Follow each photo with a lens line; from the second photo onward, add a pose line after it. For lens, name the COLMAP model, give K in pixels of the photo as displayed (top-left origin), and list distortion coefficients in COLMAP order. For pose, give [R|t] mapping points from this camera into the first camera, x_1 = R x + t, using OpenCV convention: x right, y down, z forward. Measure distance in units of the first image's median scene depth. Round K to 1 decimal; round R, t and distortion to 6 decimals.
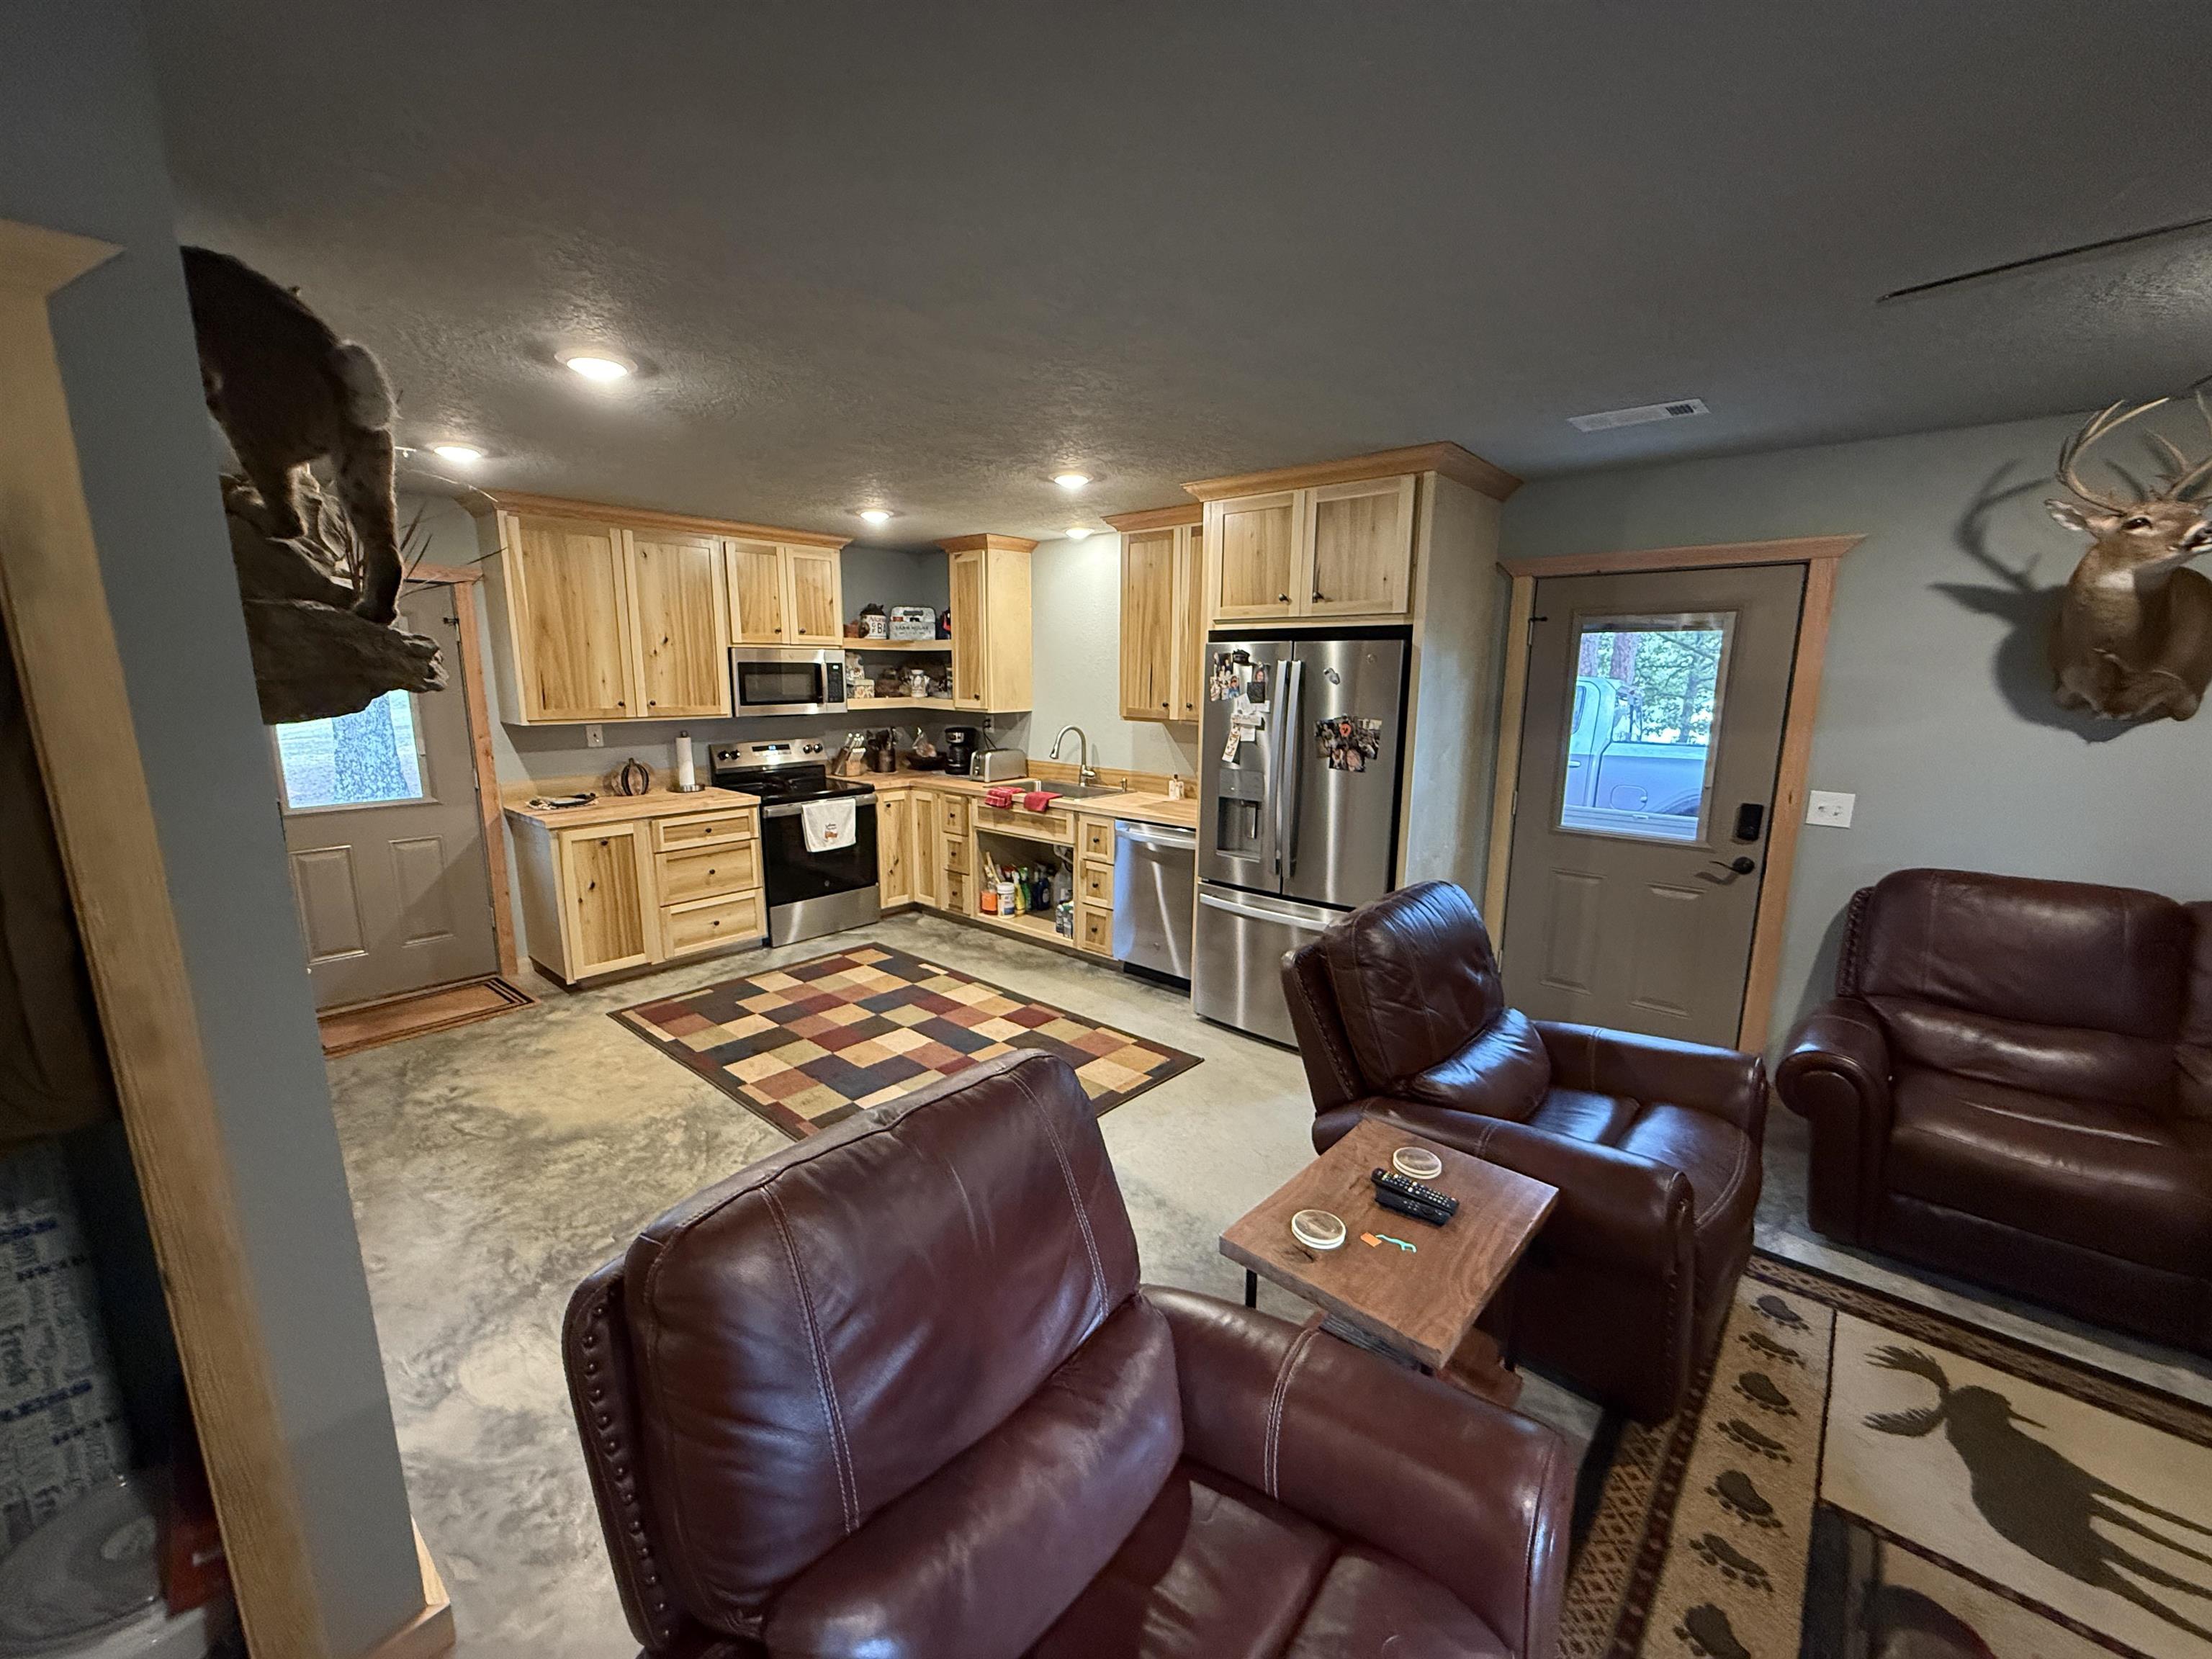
lens RADIAL K [[880.0, 0, 1101.9], [0, 880.0, 831.2], [0, 0, 1]] dist [-0.000554, -0.000154]
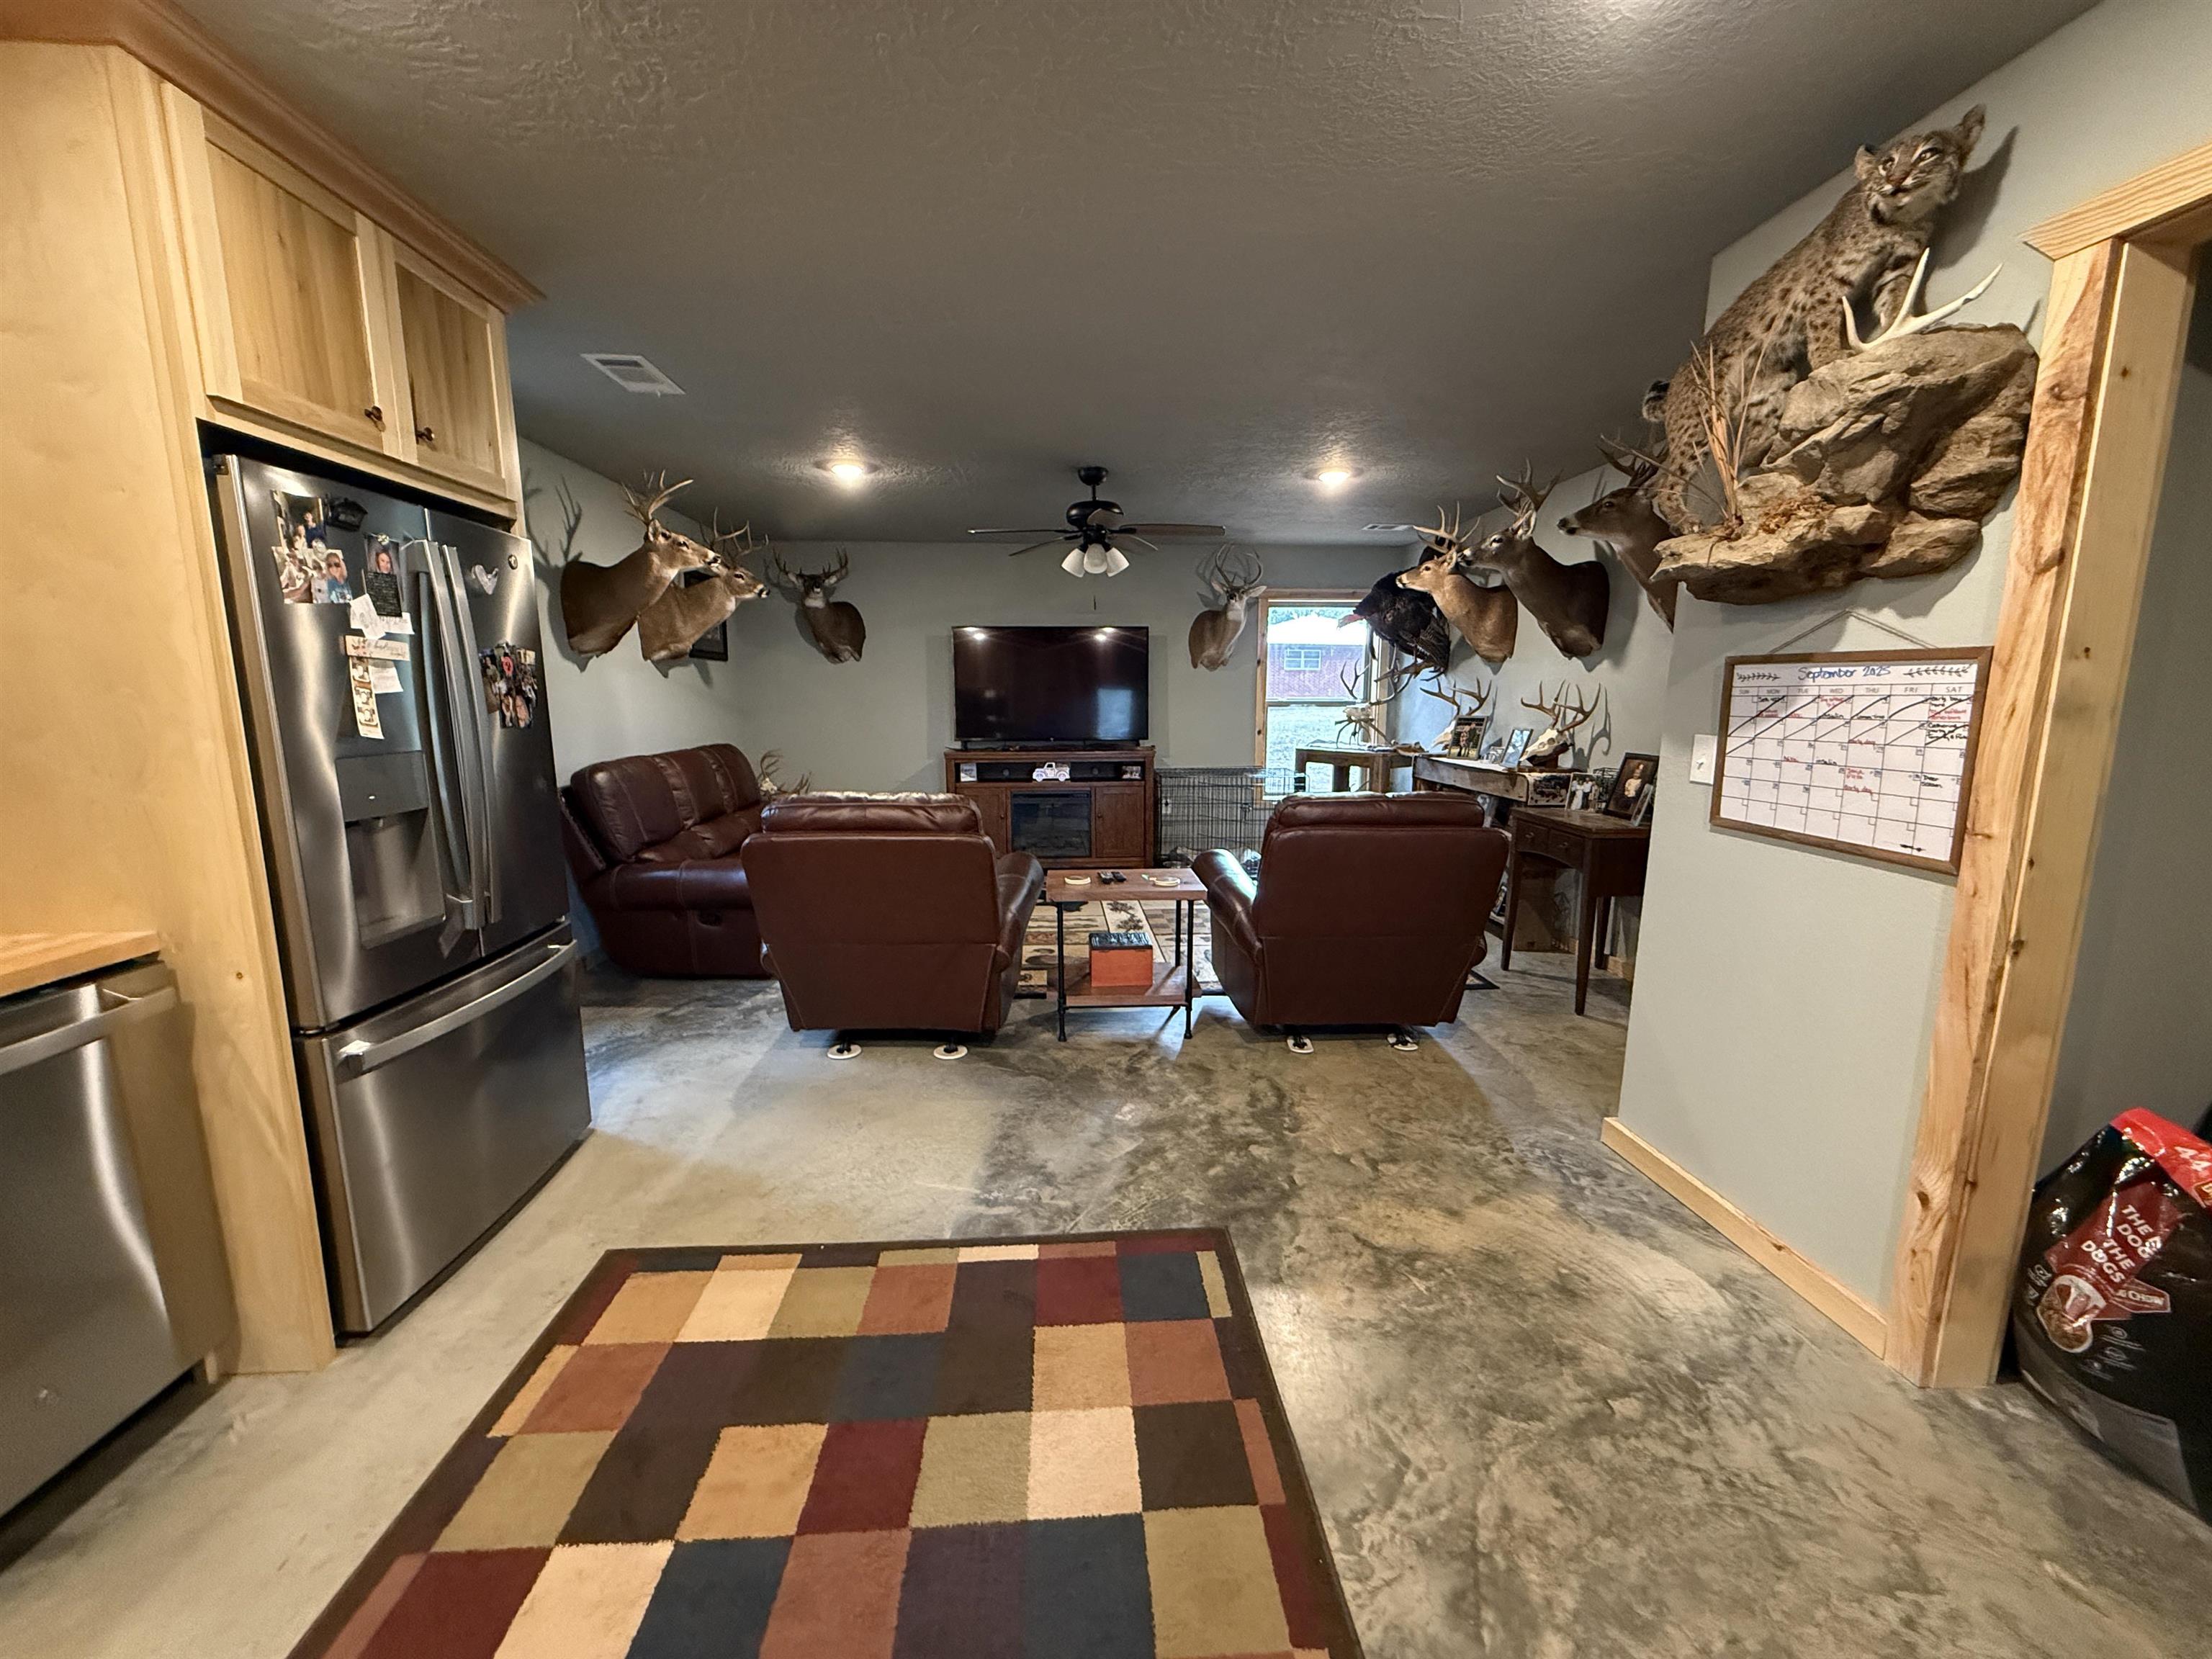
lens RADIAL K [[880.0, 0, 1101.9], [0, 880.0, 831.2], [0, 0, 1]] dist [-0.000554, -0.000154]
pose [[-0.703709, -0.118662, 0.700509, -0.506917], [0.125117, 0.949849, 0.286587, -0.129171], [-0.699385, 0.289319, -0.653571, 1.143648]]
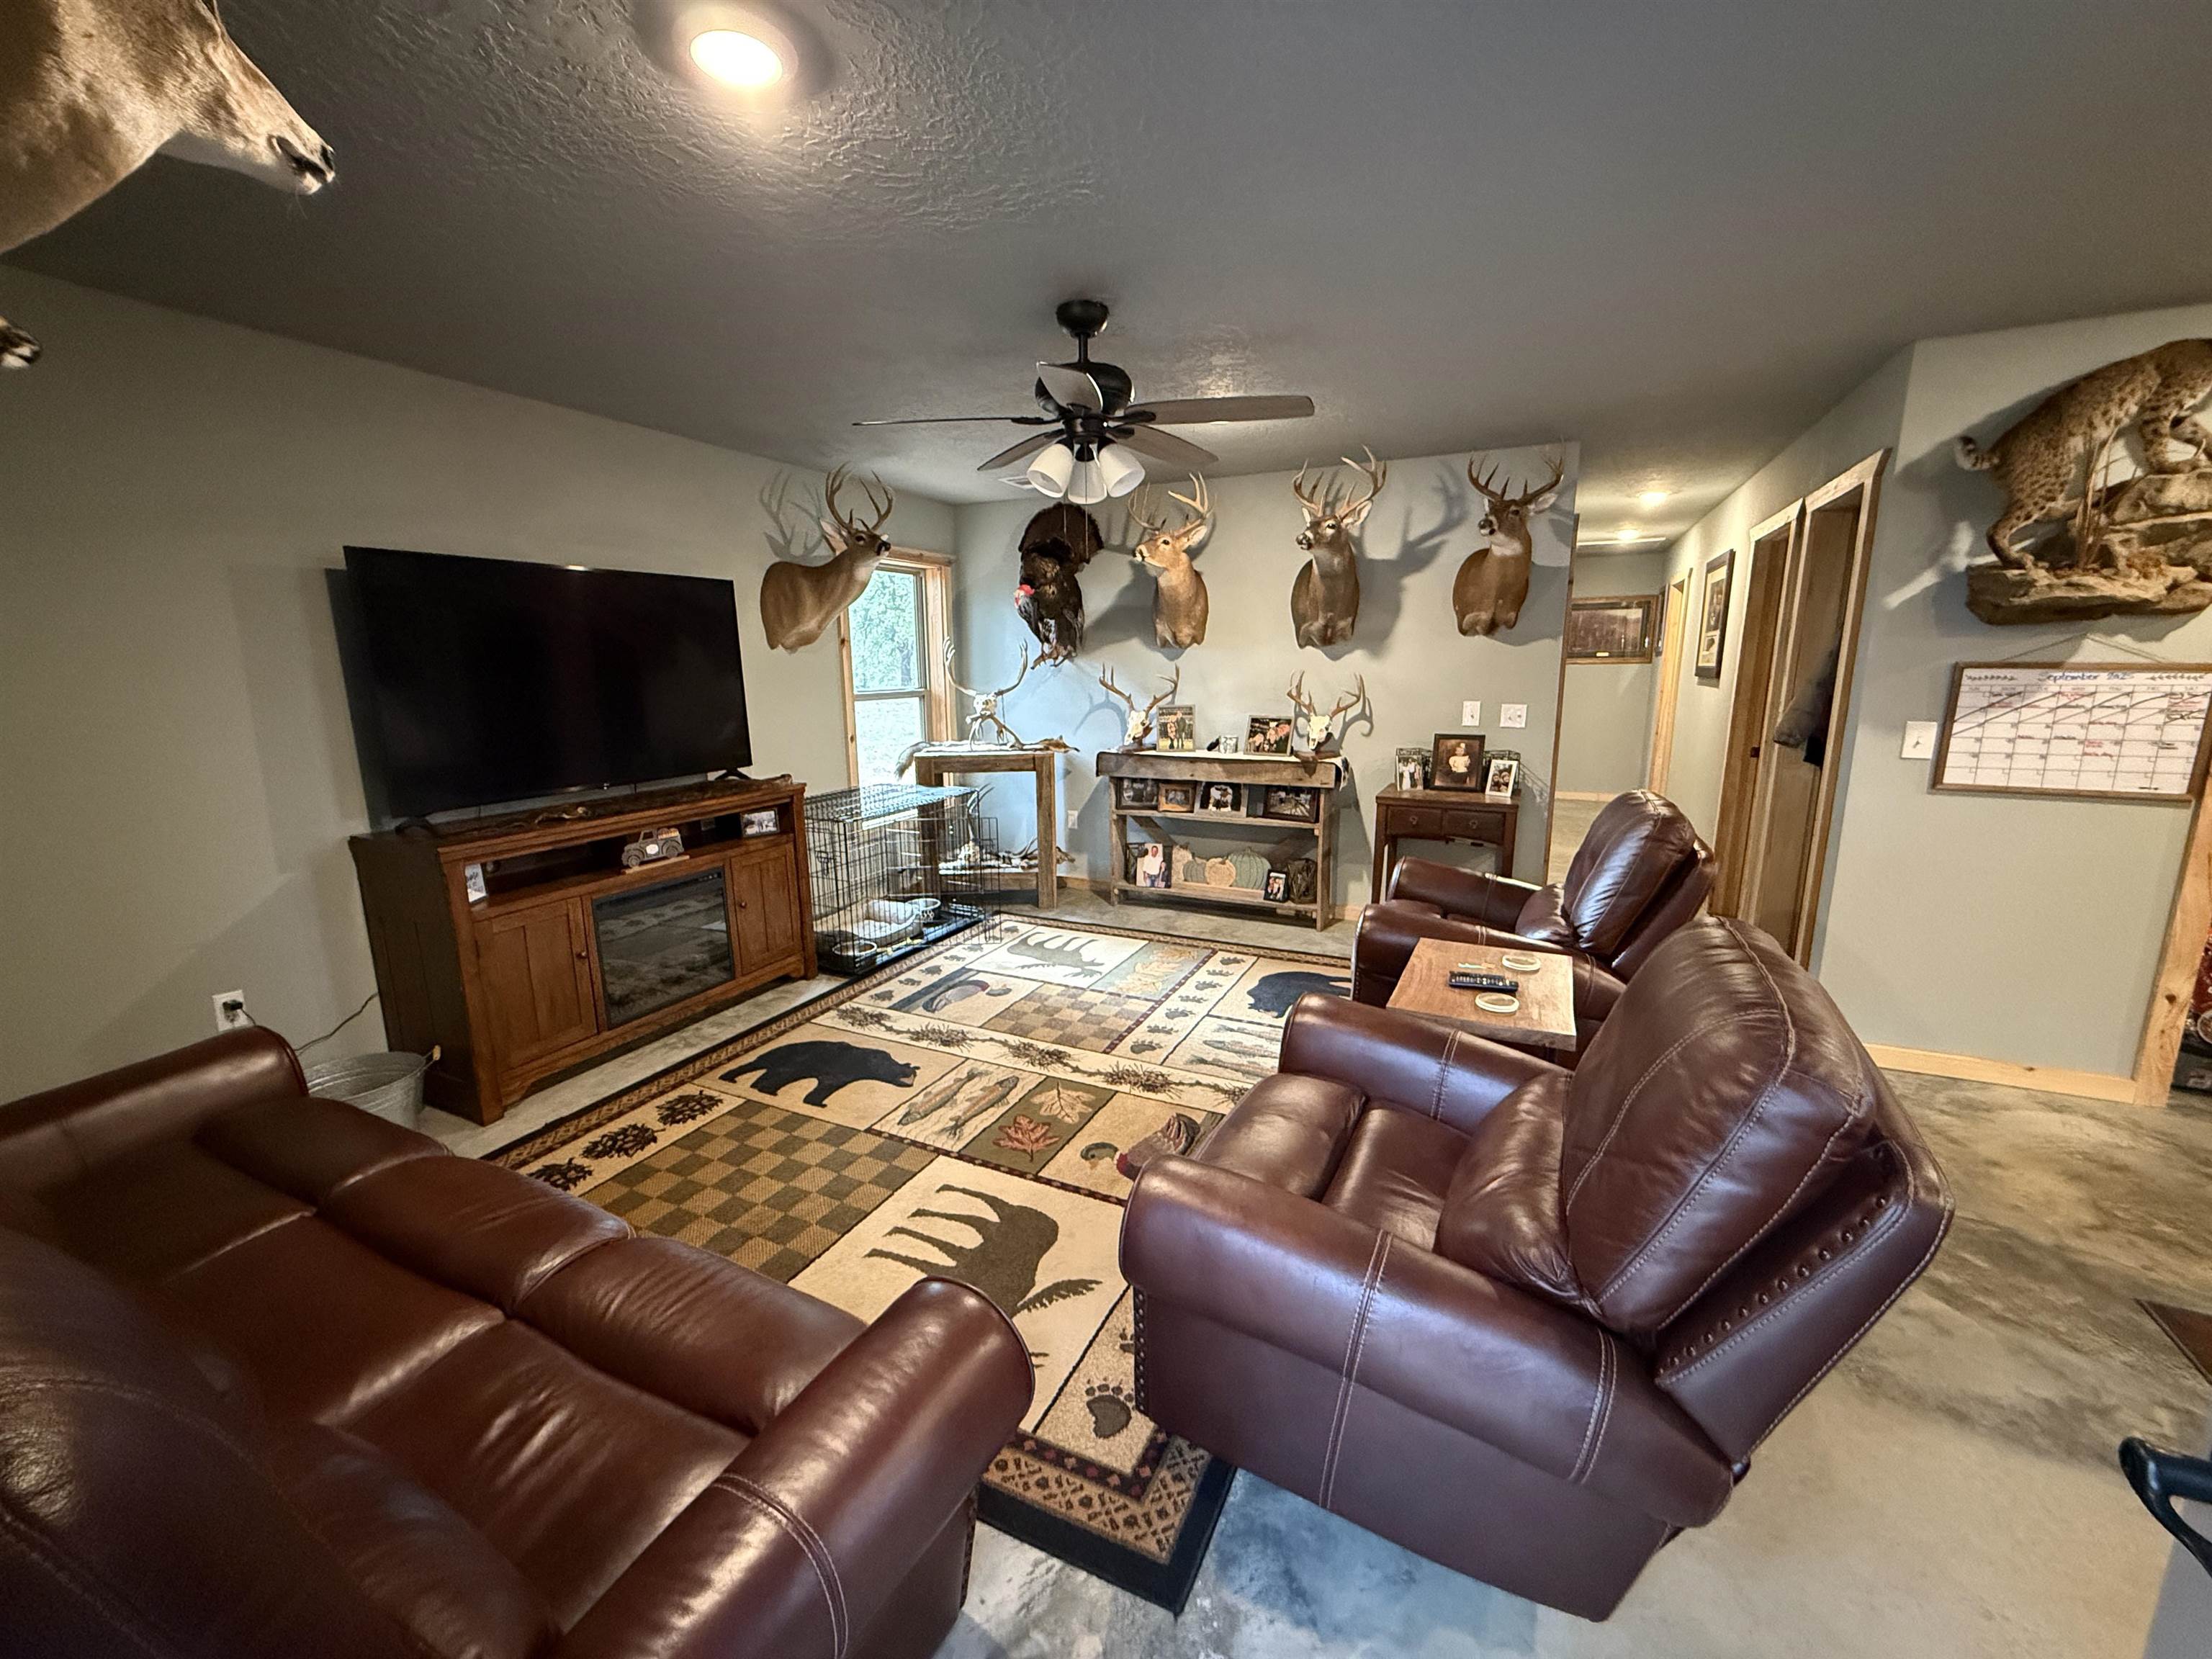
lens RADIAL K [[880.0, 0, 1101.9], [0, 880.0, 831.2], [0, 0, 1]] dist [-0.000554, -0.000154]
pose [[-0.964830, 0.050353, -0.258007, 0.619882], [-0.047910, 0.931363, 0.360927, -0.124121], [0.258471, 0.360594, -0.896194, 0.979378]]
